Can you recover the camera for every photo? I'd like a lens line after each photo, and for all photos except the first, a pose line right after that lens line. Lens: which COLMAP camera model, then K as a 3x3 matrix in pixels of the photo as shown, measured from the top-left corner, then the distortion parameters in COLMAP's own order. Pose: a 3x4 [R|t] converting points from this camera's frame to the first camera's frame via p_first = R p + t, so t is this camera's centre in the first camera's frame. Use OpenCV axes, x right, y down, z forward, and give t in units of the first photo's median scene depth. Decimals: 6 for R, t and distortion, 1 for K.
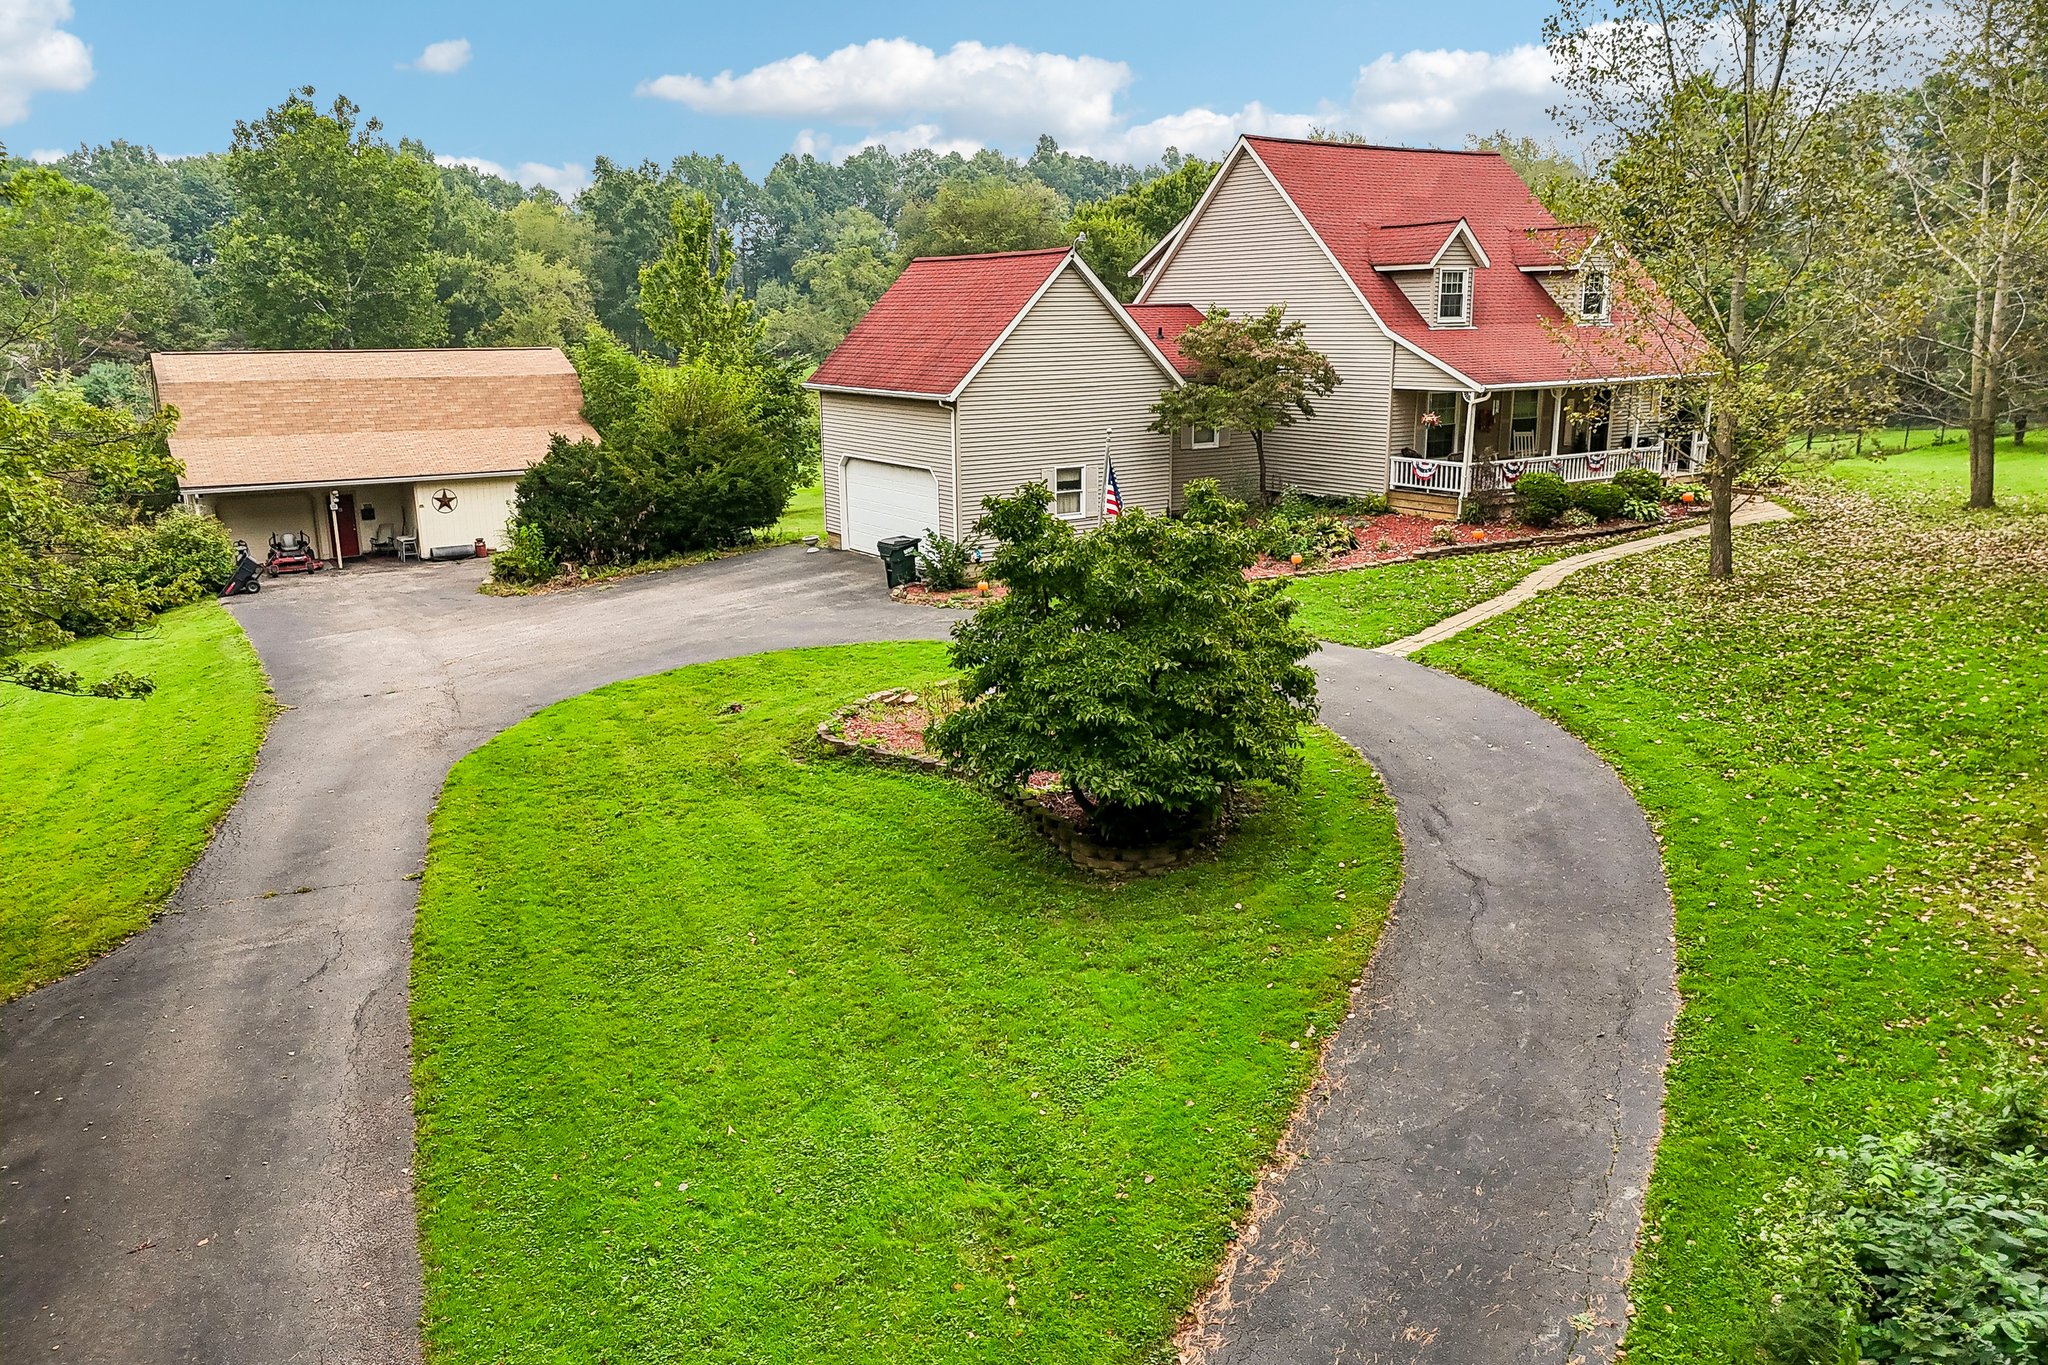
lens RADIAL K [[1483.6, 0, 1024.0], [0, 1483.6, 682.5], [0, 0, 1]] dist [0.019025, -0.001775]
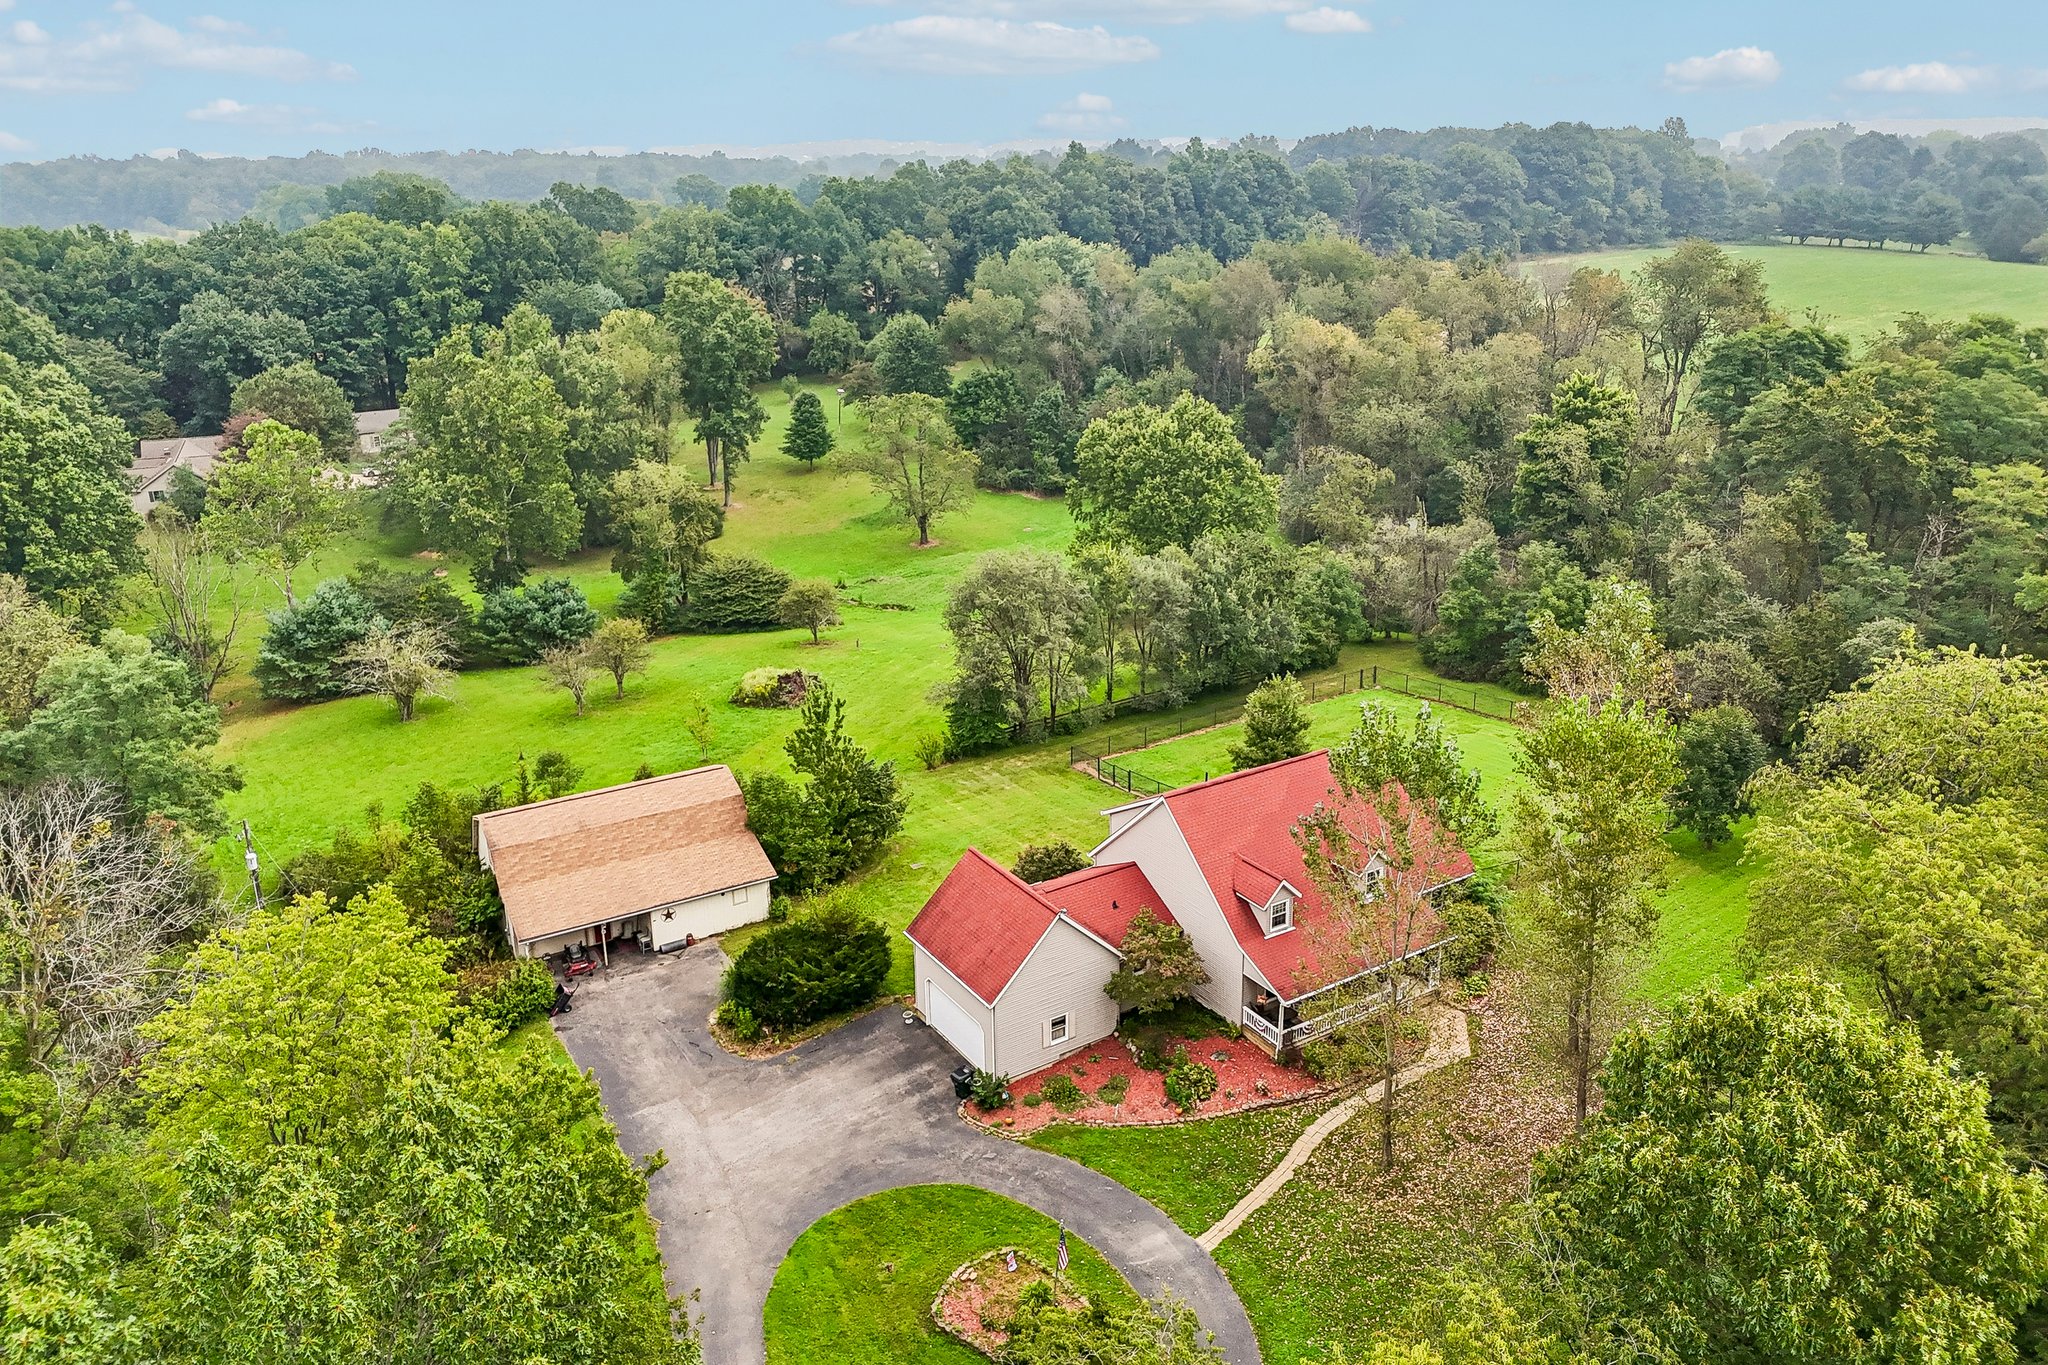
lens RADIAL K [[1483.6, 0, 1024.0], [0, 1483.6, 682.5], [0, 0, 1]] dist [0.019025, -0.001775]
pose [[0.999750, 0.009141, -0.020418, 0.017009], [-0.006861, 0.994010, 0.109071, -0.545353], [0.021293, -0.108903, 0.993824, -0.532937]]
